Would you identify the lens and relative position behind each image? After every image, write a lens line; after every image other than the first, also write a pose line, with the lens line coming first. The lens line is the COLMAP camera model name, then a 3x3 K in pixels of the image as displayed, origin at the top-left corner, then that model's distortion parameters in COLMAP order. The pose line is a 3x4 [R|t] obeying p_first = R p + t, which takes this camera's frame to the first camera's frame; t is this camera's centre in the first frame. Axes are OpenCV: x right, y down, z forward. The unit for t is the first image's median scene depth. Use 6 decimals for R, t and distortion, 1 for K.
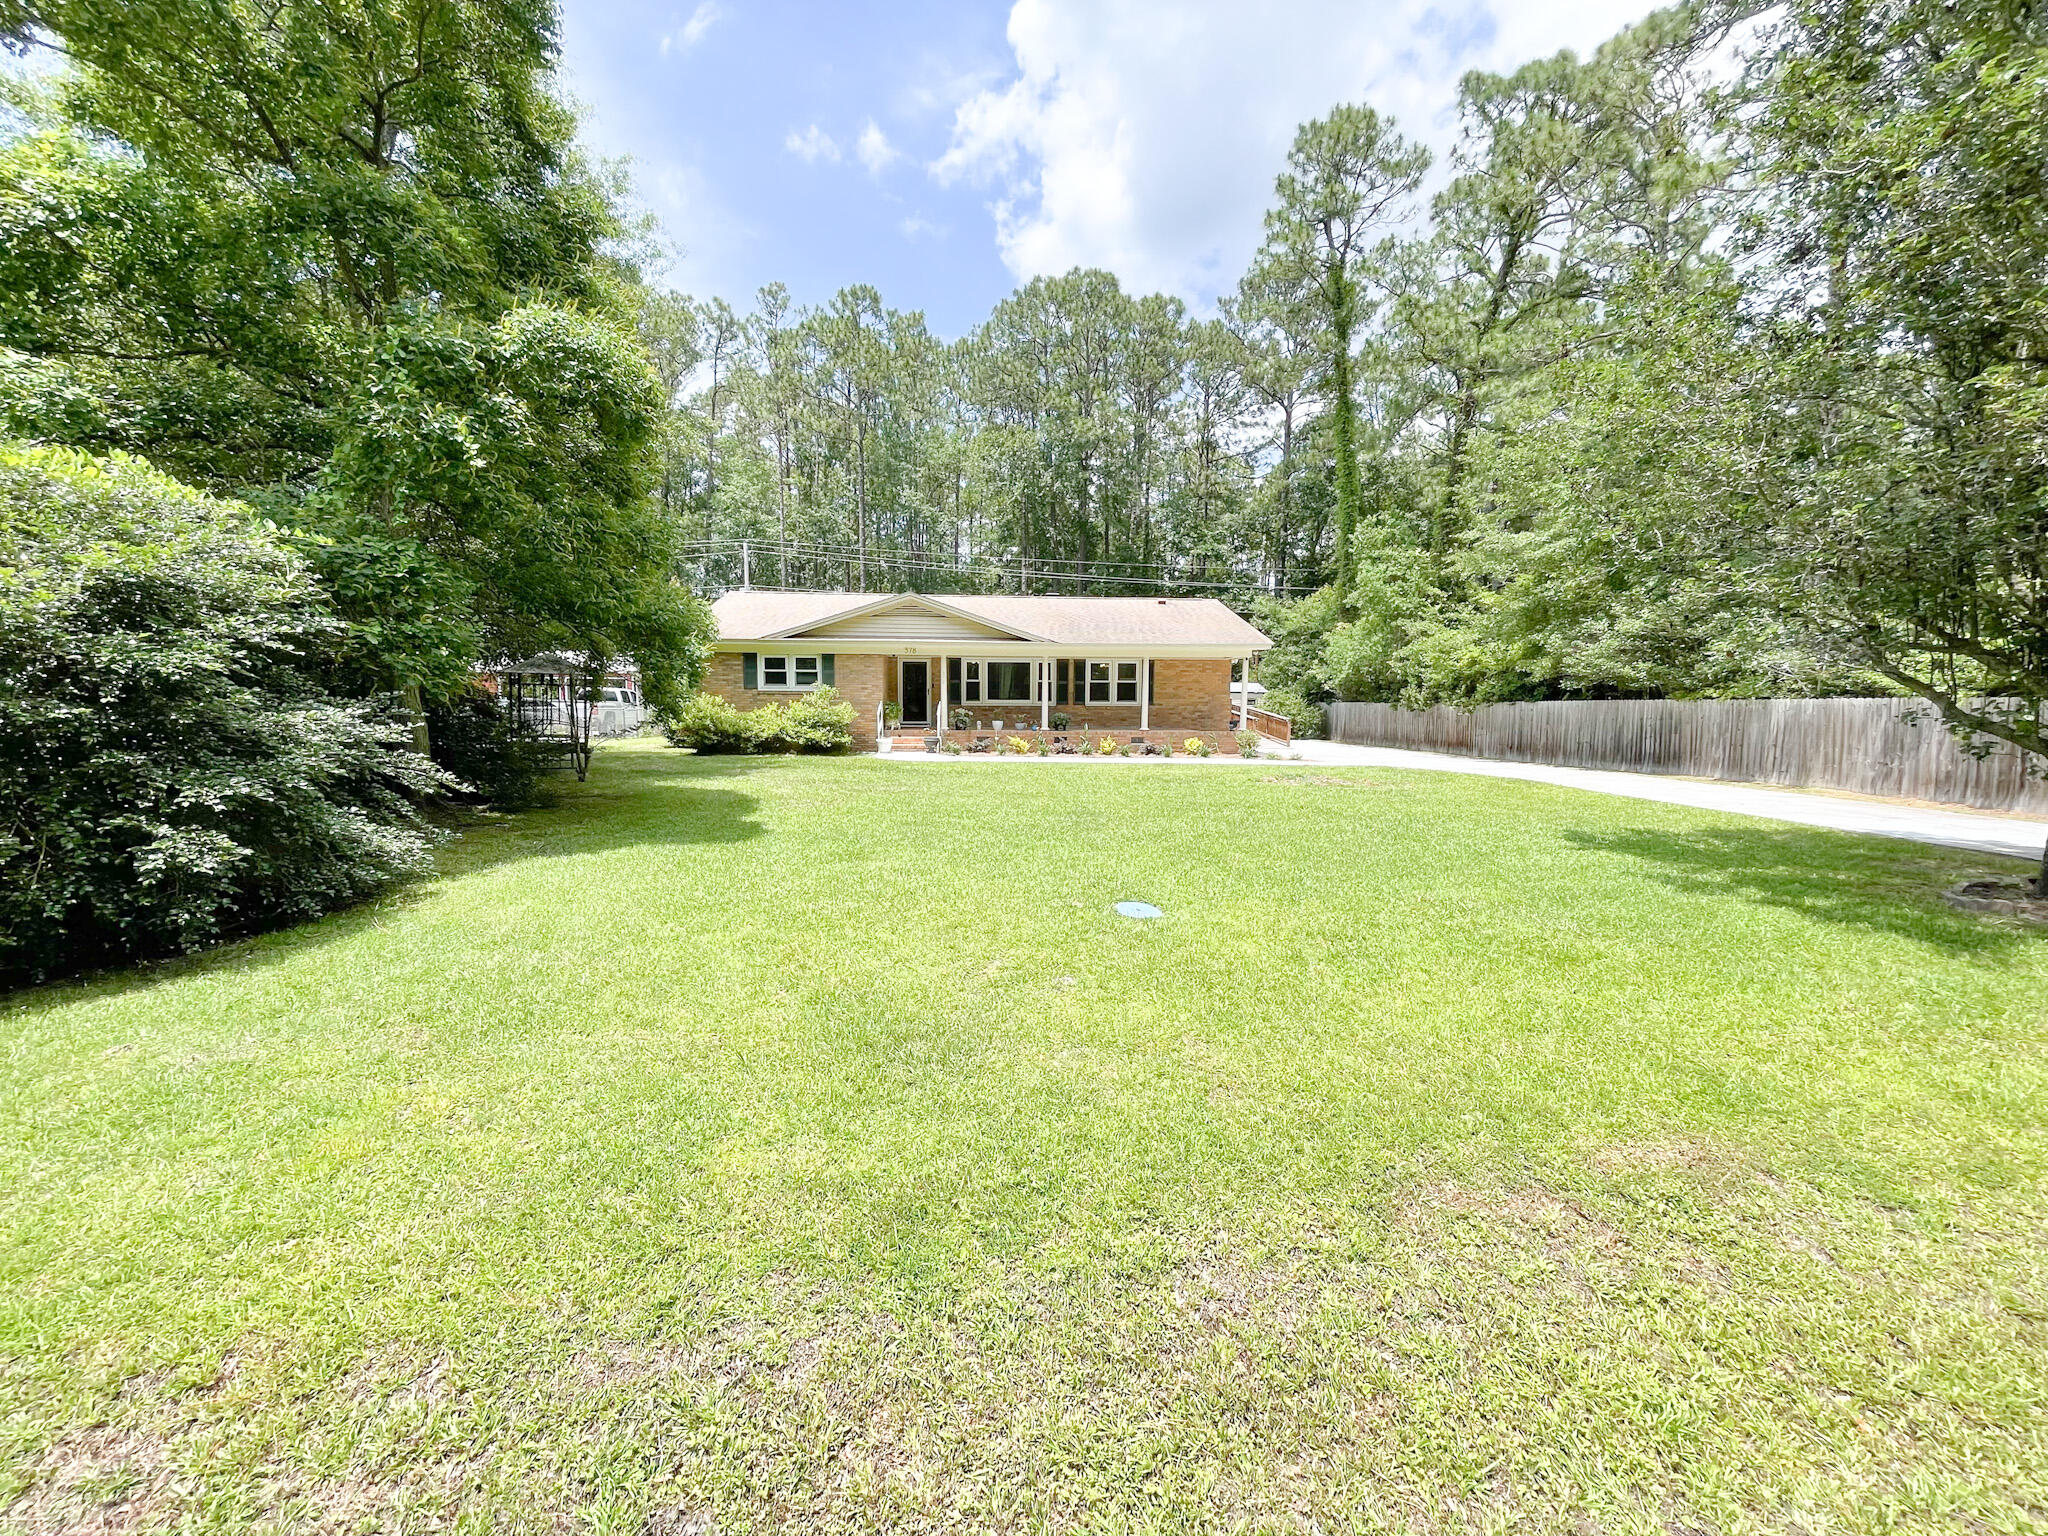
lens RADIAL K [[831.3, 0, 1027.6], [0, 831.3, 762.3], [0, 0, 1]] dist [-0.003557, -0.000695]
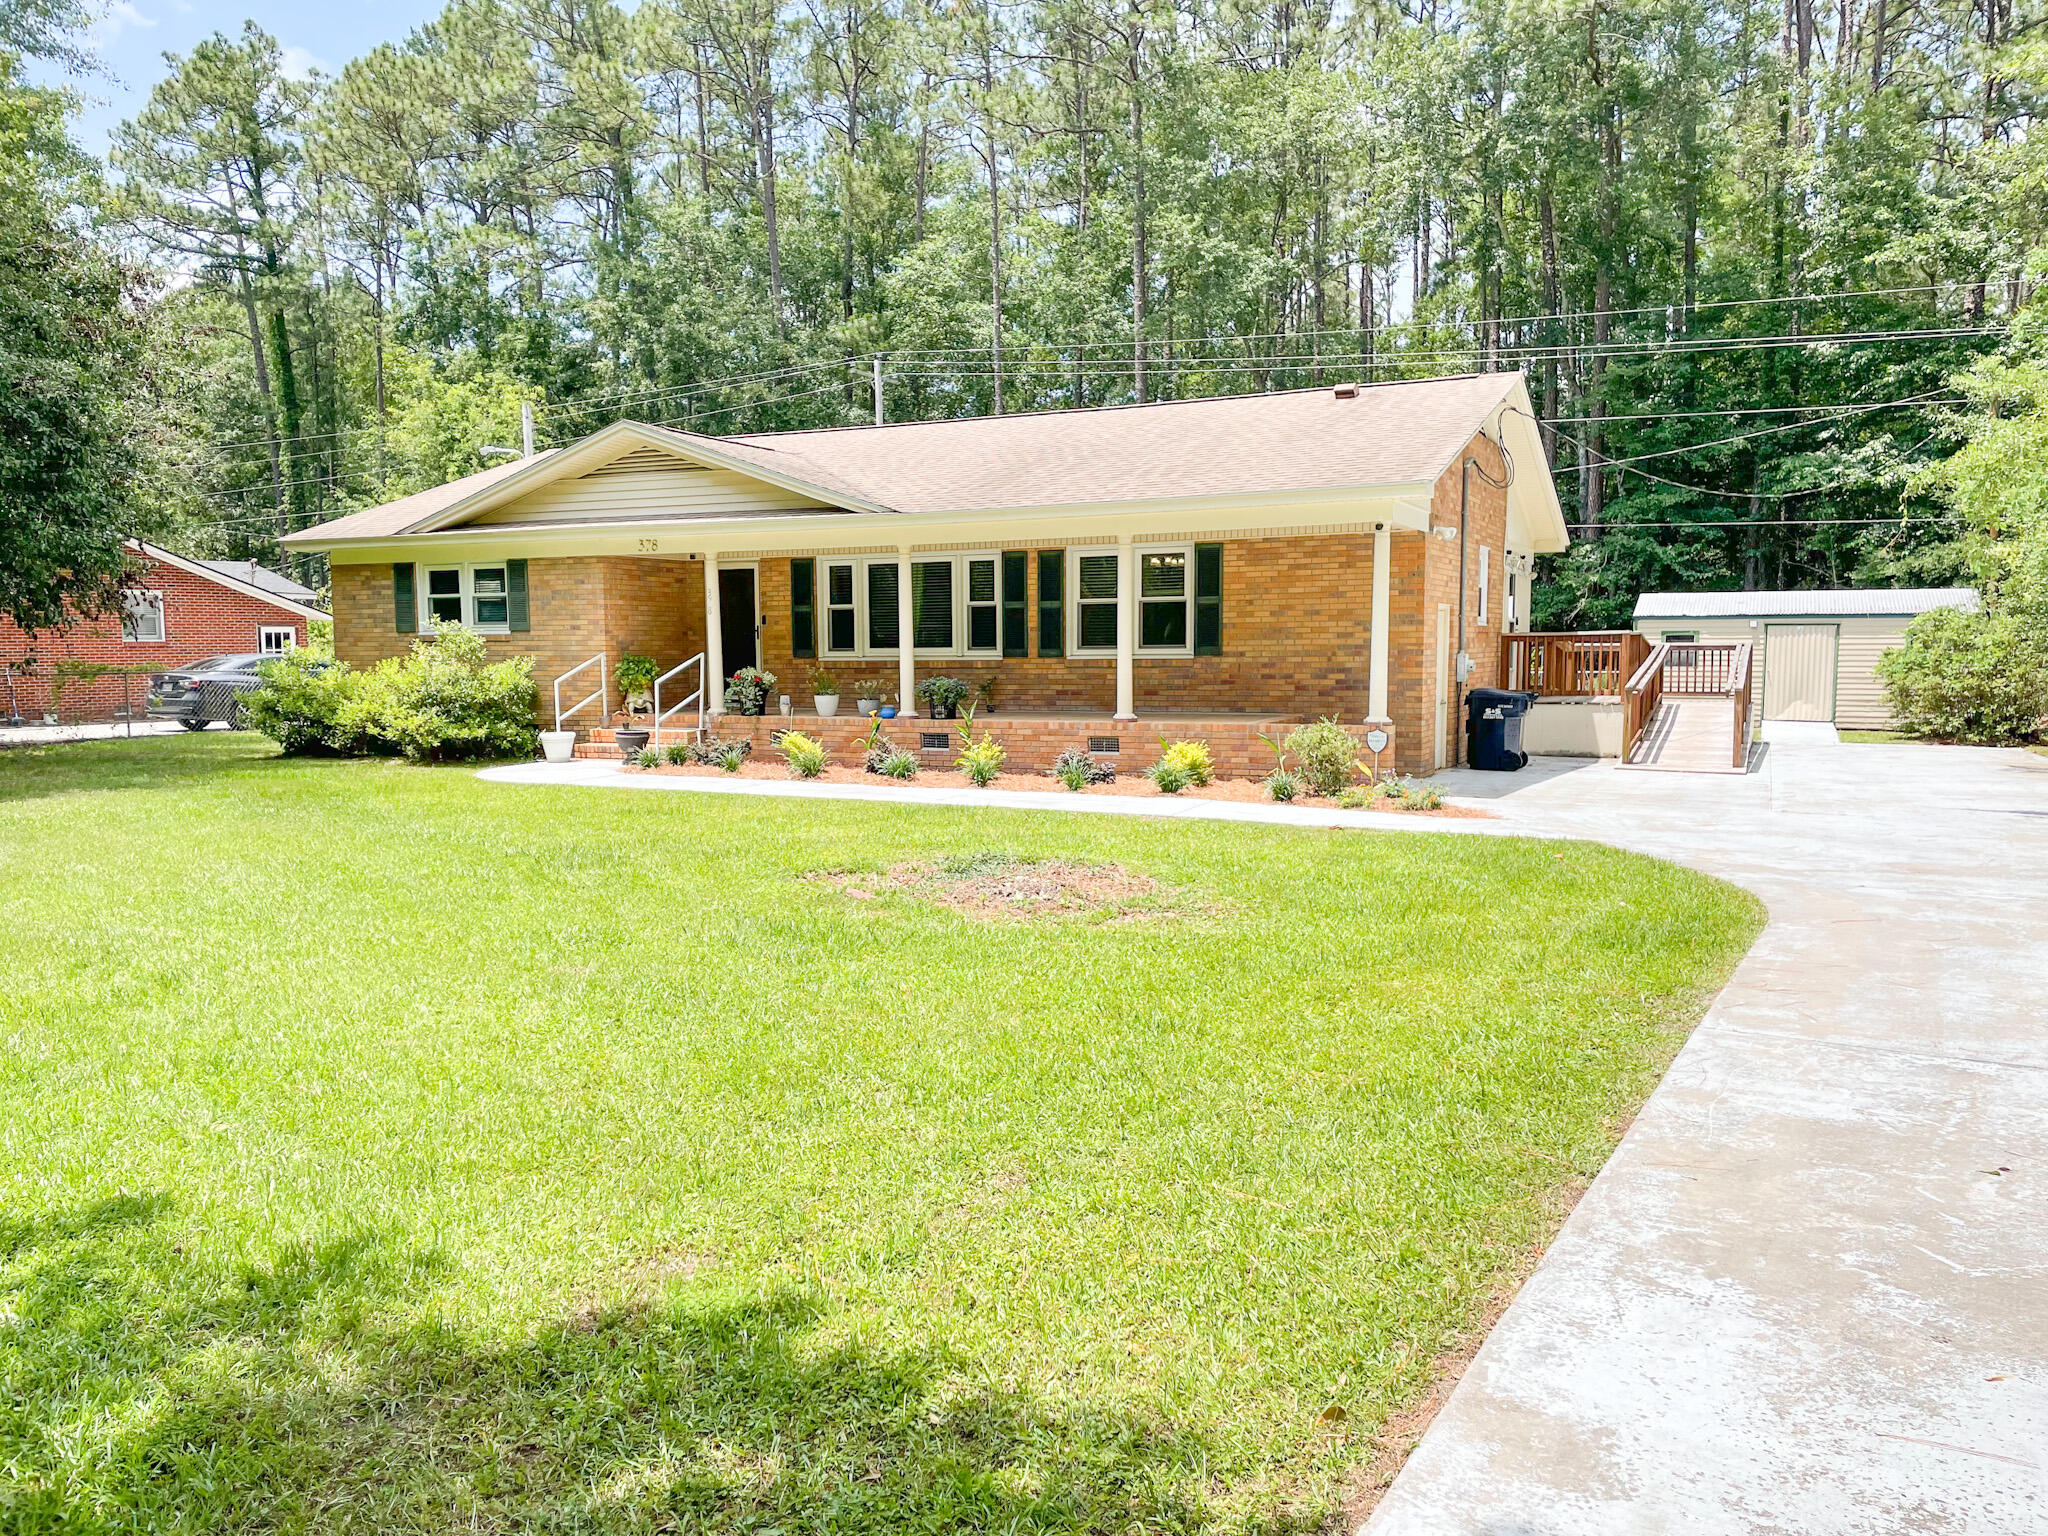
lens RADIAL K [[1551.1, 0, 1001.7], [0, 1551.1, 773.6], [0, 0, 1]] dist [0.080325, -0.095994]
pose [[0.865148, 0.028552, -0.500703, 0.497153], [-0.025546, 0.999591, 0.012860, -0.022059], [0.500865, 0.001666, 0.865524, 0.343366]]
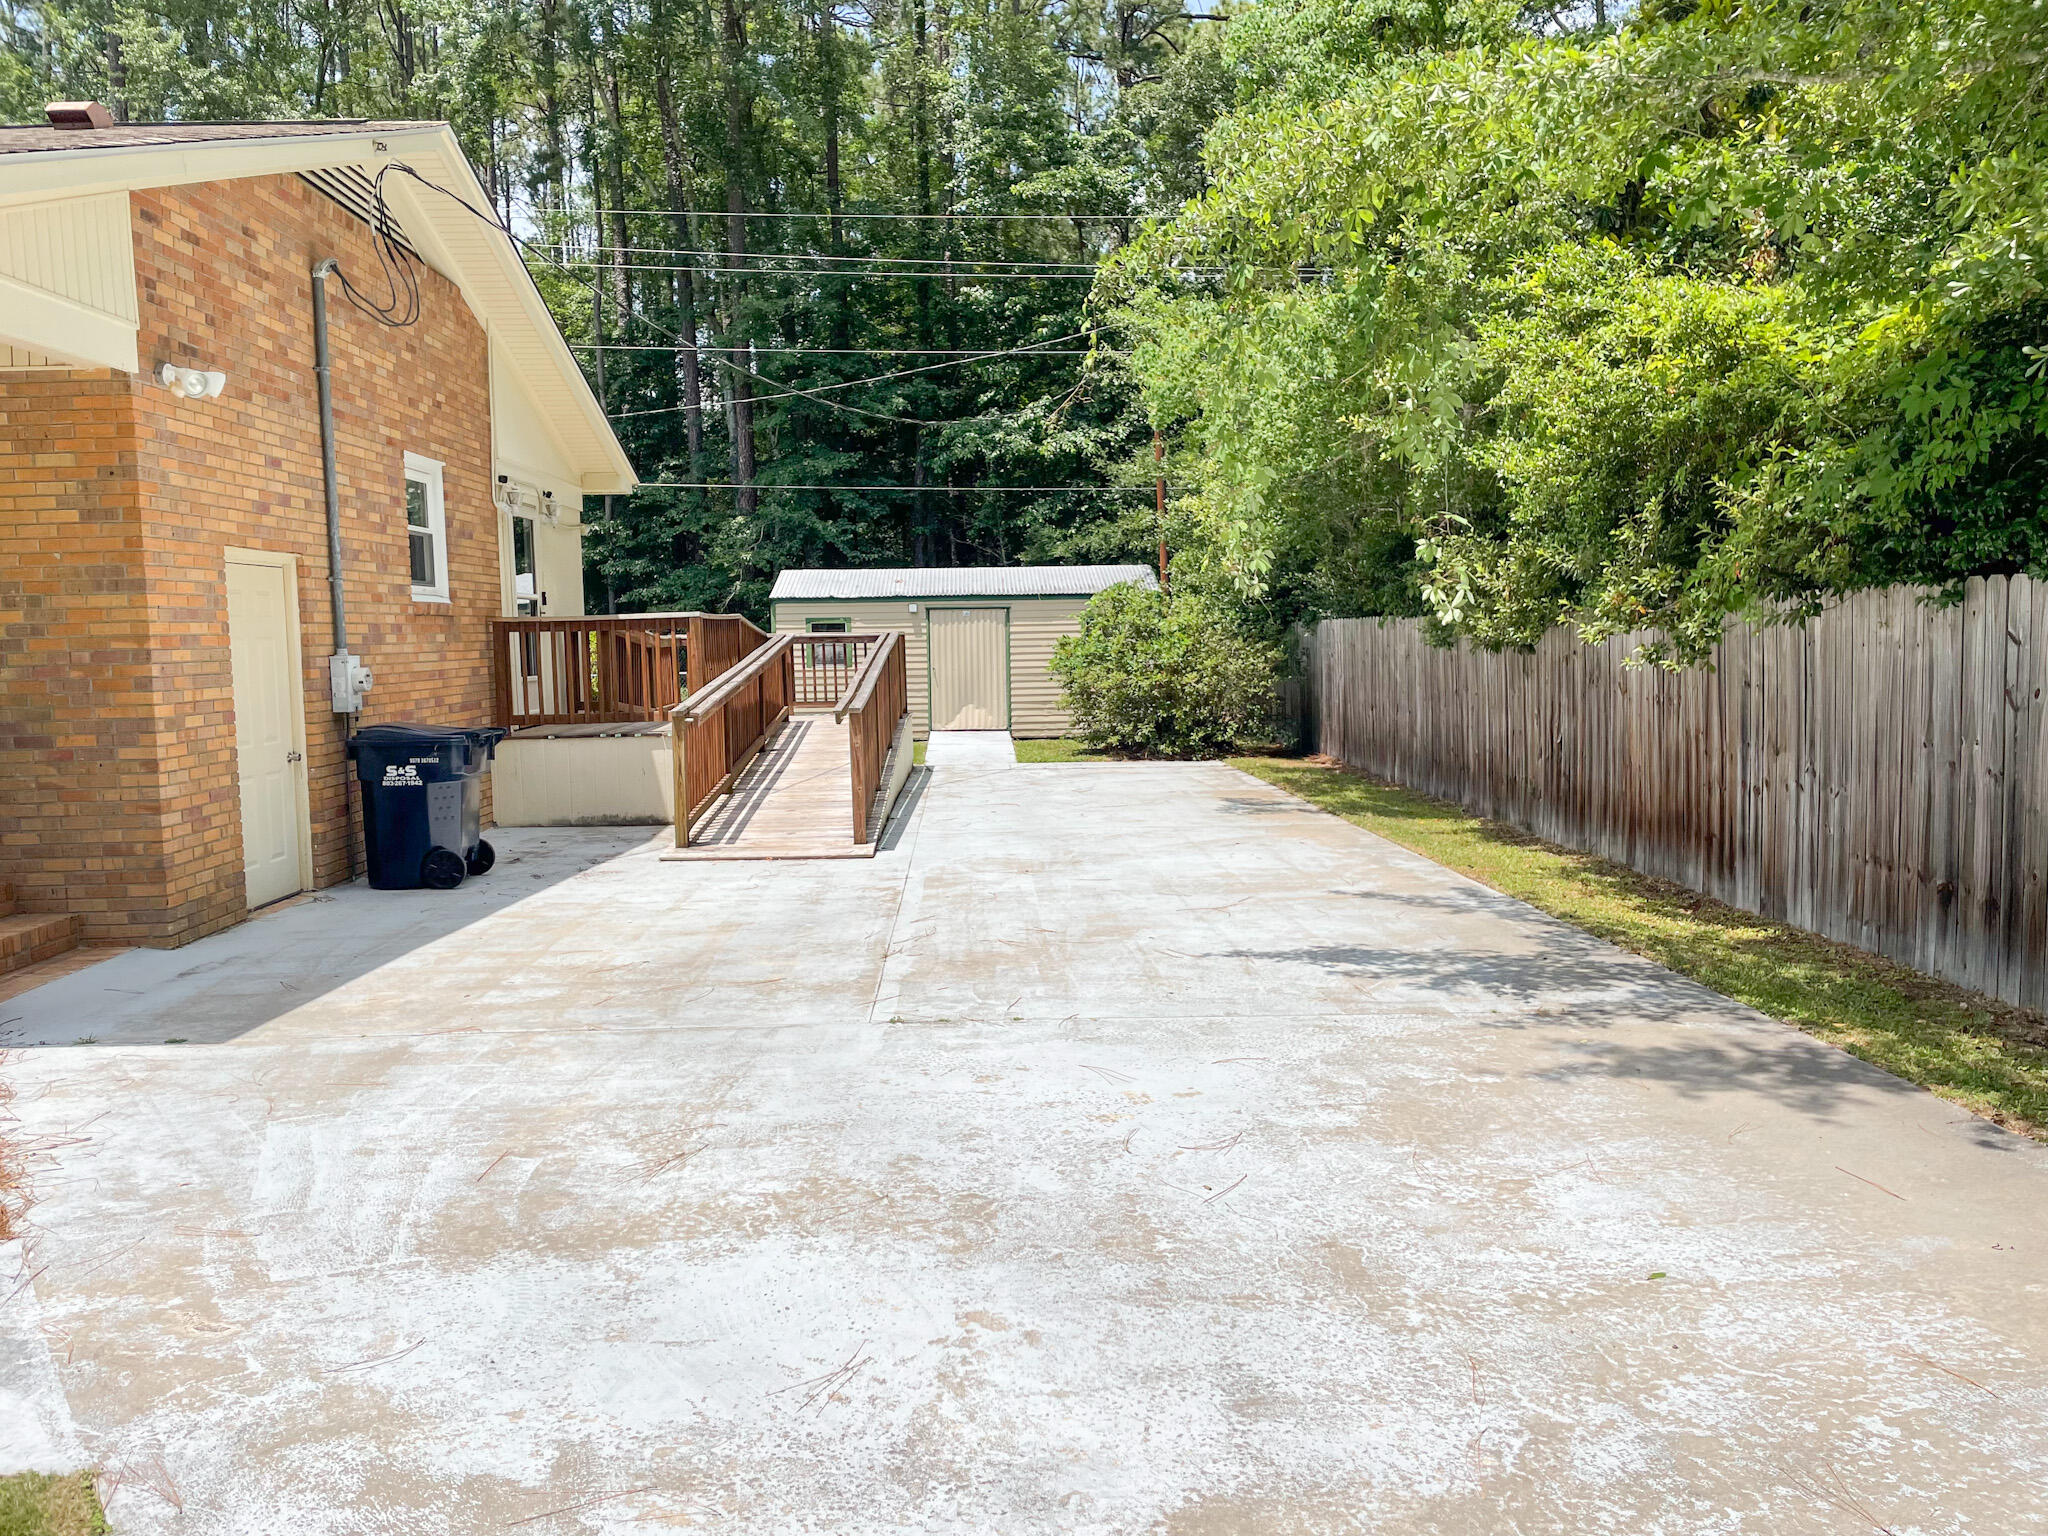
lens RADIAL K [[1551.1, 0, 1028.5], [0, 1551.1, 758.4], [0, 0, 1]] dist [0.080325, -0.095994]
pose [[0.999055, -0.027523, -0.033653, 0.485005], [0.027734, 0.999598, 0.005812, -0.053835], [0.033479, -0.006740, 0.999417, 0.807953]]
